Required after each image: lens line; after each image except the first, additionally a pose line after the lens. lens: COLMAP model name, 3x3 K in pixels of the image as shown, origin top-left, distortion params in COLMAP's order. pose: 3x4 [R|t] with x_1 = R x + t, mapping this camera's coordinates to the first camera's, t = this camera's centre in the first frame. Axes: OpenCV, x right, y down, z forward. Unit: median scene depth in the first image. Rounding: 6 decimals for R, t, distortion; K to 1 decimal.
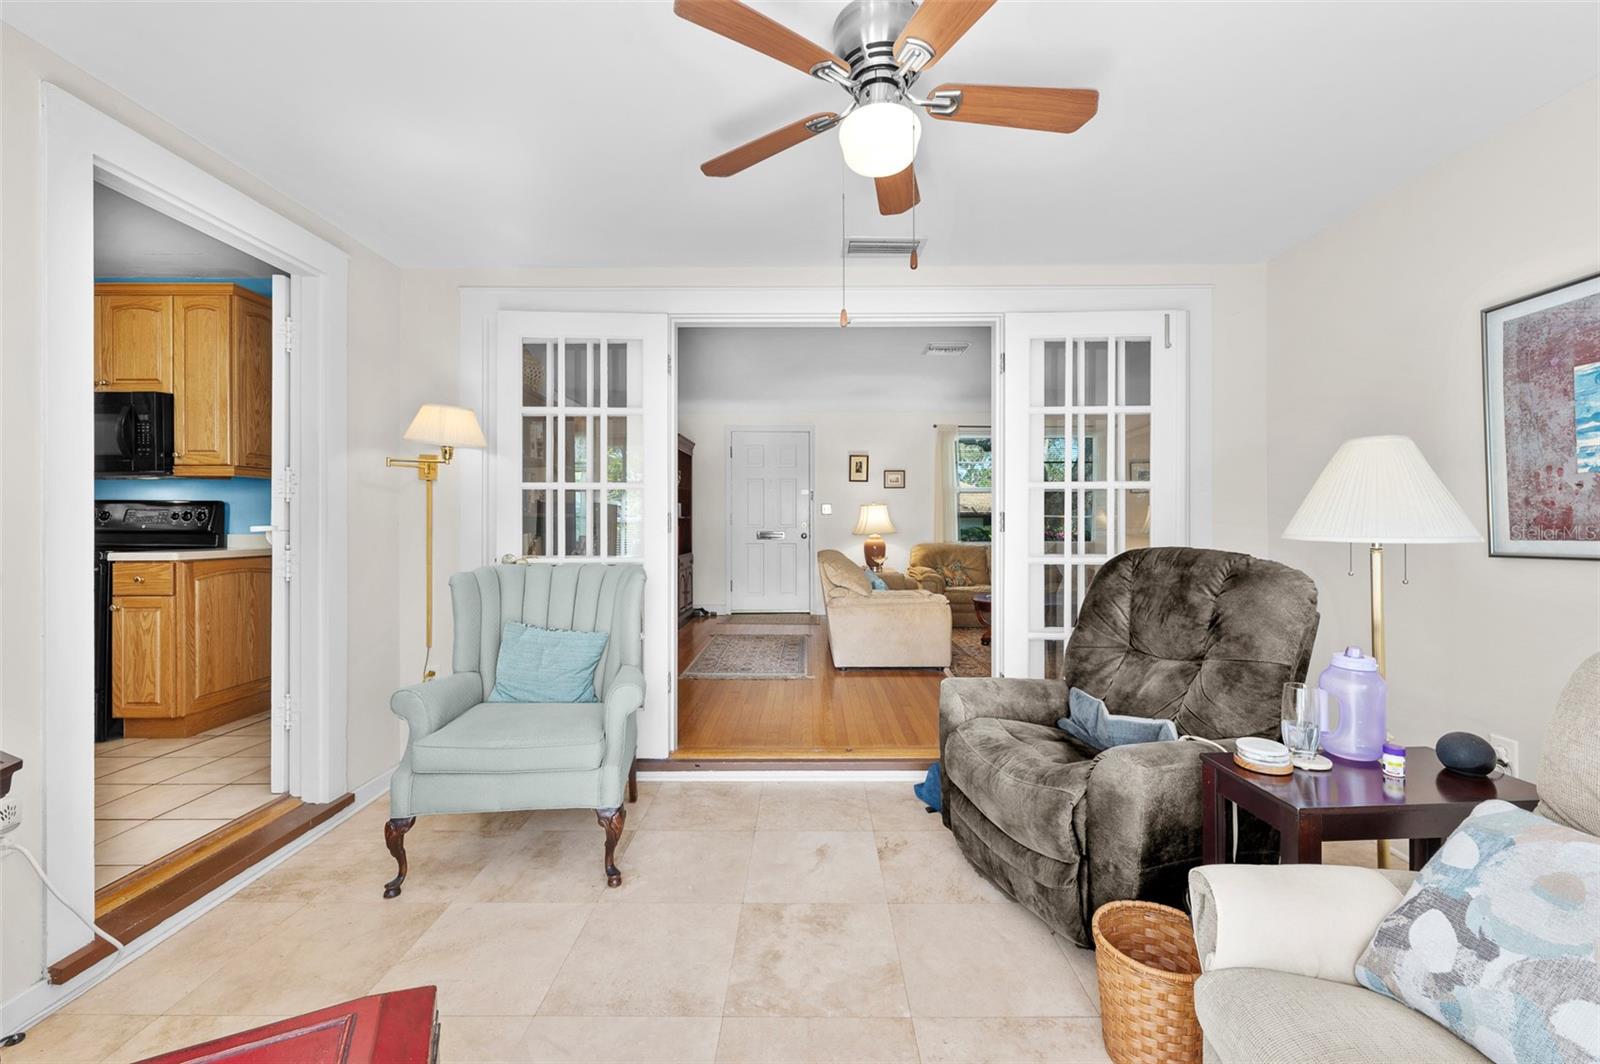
lens RADIAL K [[635.0, 0, 814.0], [0, 635.0, 522.4], [0, 0, 1]] dist [-0.001775, 0.000271]
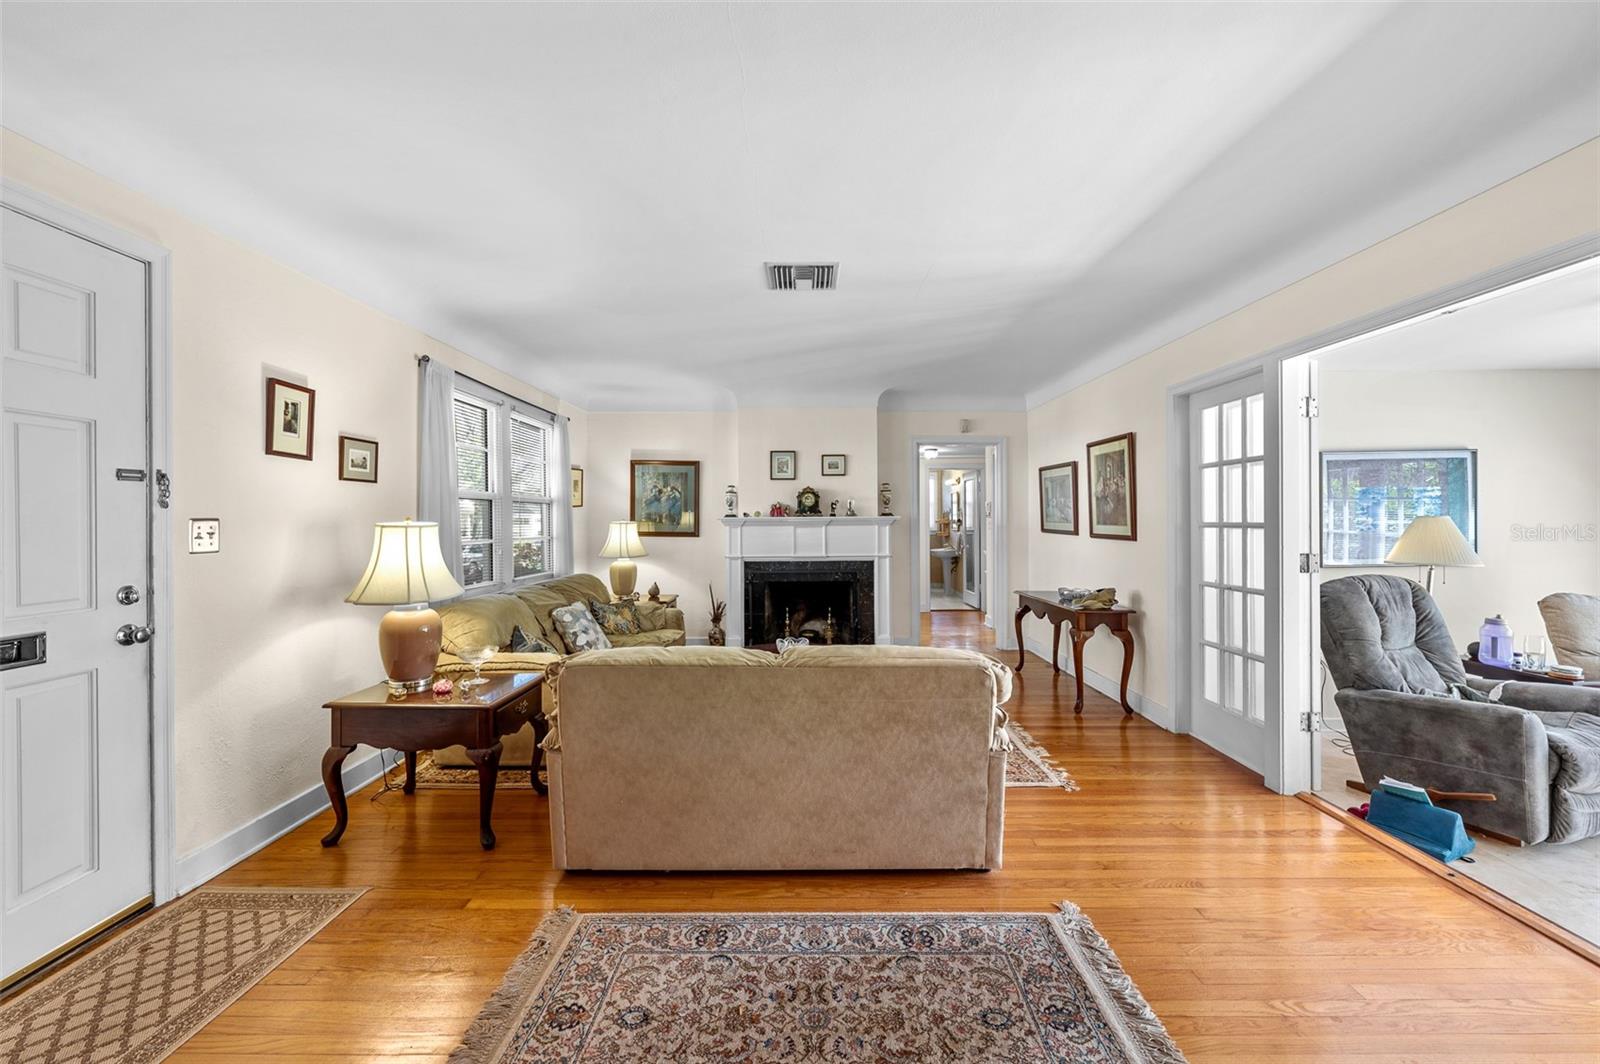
lens RADIAL K [[635.0, 0, 799.8], [0, 635.0, 519.3], [0, 0, 1]] dist [-0.001775, 0.000271]
pose [[0.004220, 0.001295, 0.999990, -0.637757], [0.002611, 0.999996, -0.001306, -0.063982], [-0.999988, 0.002616, 0.004217, 1.599068]]
